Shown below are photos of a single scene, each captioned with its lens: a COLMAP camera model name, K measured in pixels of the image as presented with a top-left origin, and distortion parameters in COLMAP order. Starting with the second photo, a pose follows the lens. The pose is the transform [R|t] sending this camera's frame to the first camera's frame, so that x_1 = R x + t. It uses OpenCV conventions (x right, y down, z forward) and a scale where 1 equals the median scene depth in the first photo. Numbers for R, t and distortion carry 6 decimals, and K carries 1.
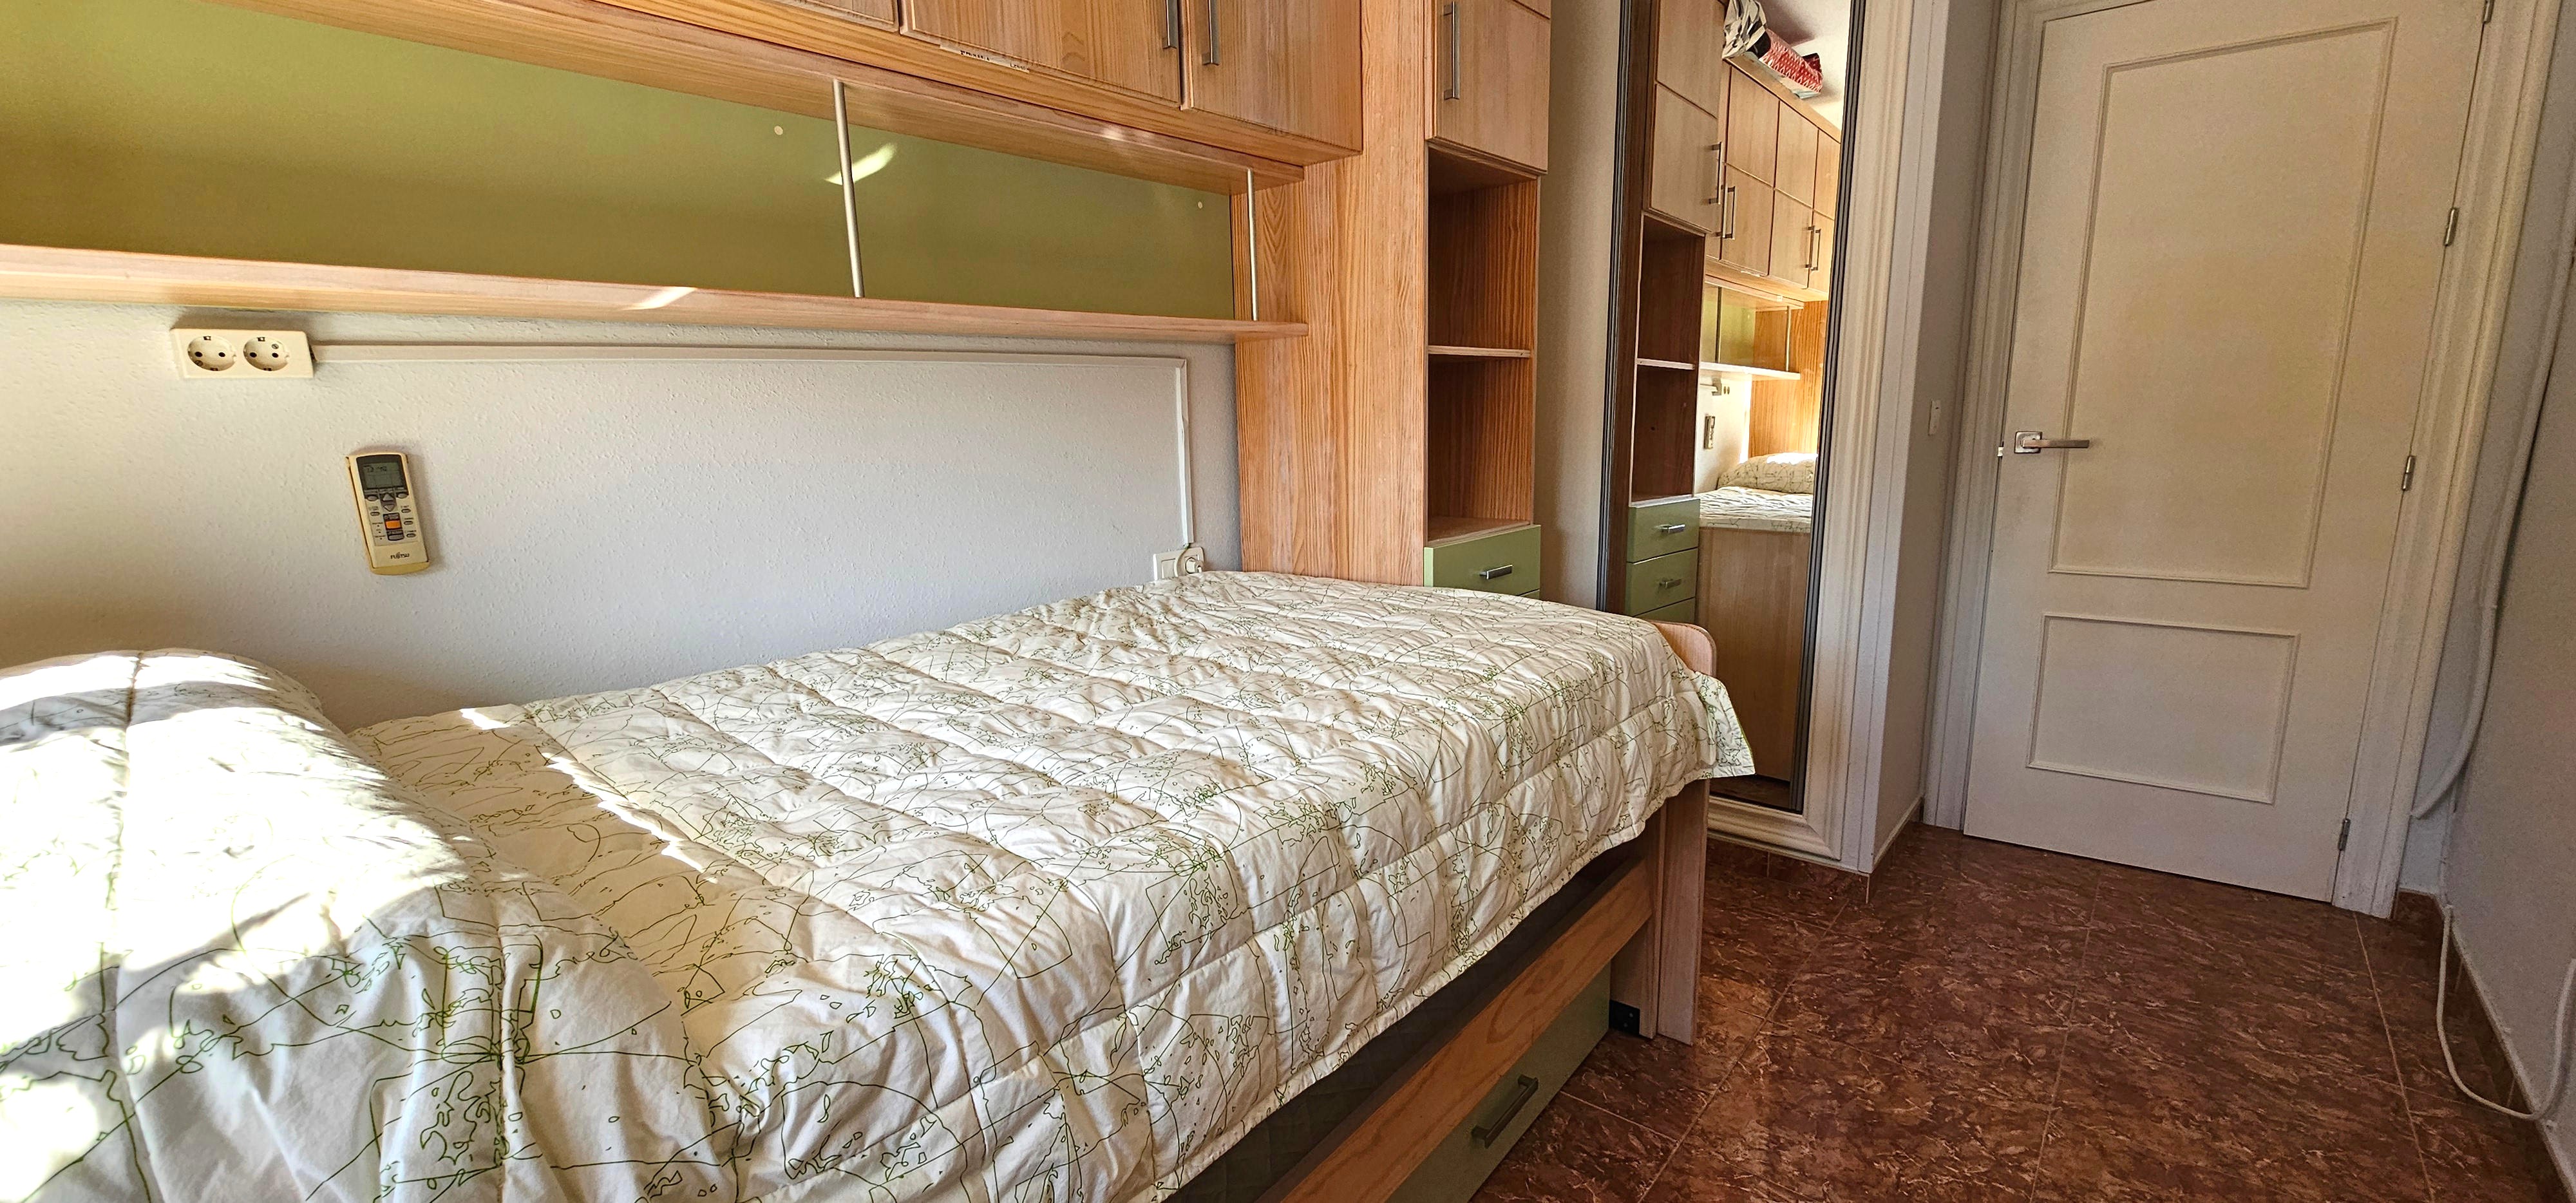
lens RADIAL K [[1042.8, 0, 1287.2], [0, 1042.8, 603.7], [0, 0, 1]] dist [-0.000840, -0.000899]
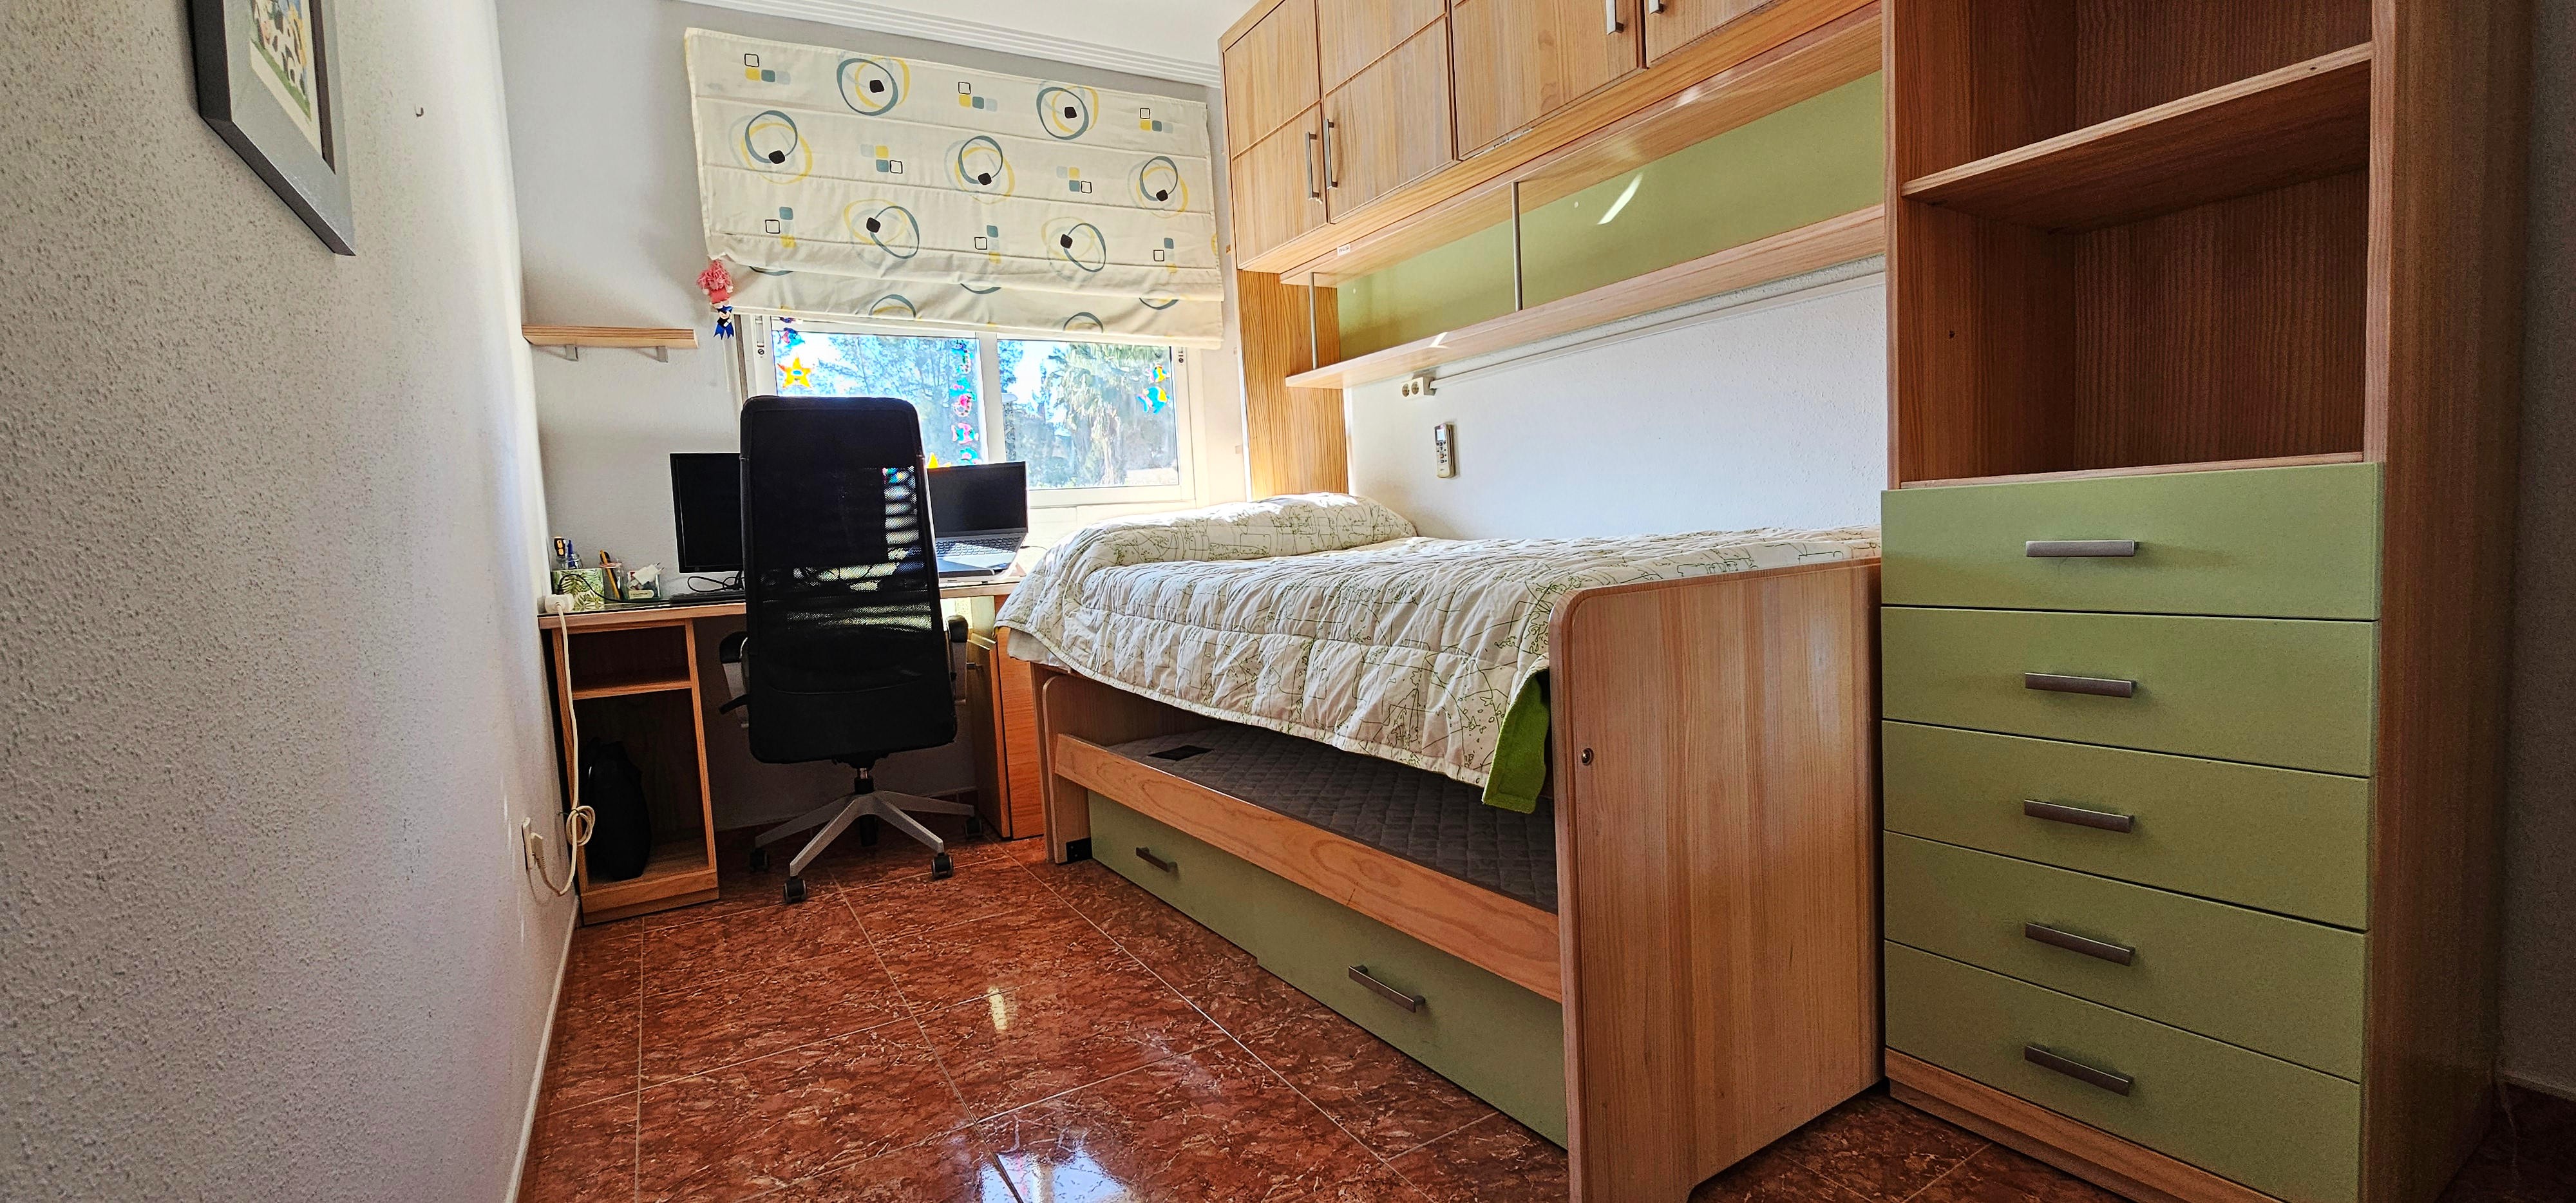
lens RADIAL K [[1042.8, 0, 1287.2], [0, 1042.8, 603.7], [0, 0, 1]] dist [-0.000840, -0.000899]
pose [[-0.284535, 0.113034, -0.951979, 1.367842], [-0.136034, 0.978216, 0.156808, -0.078791], [0.948965, 0.174119, -0.262960, 1.324600]]
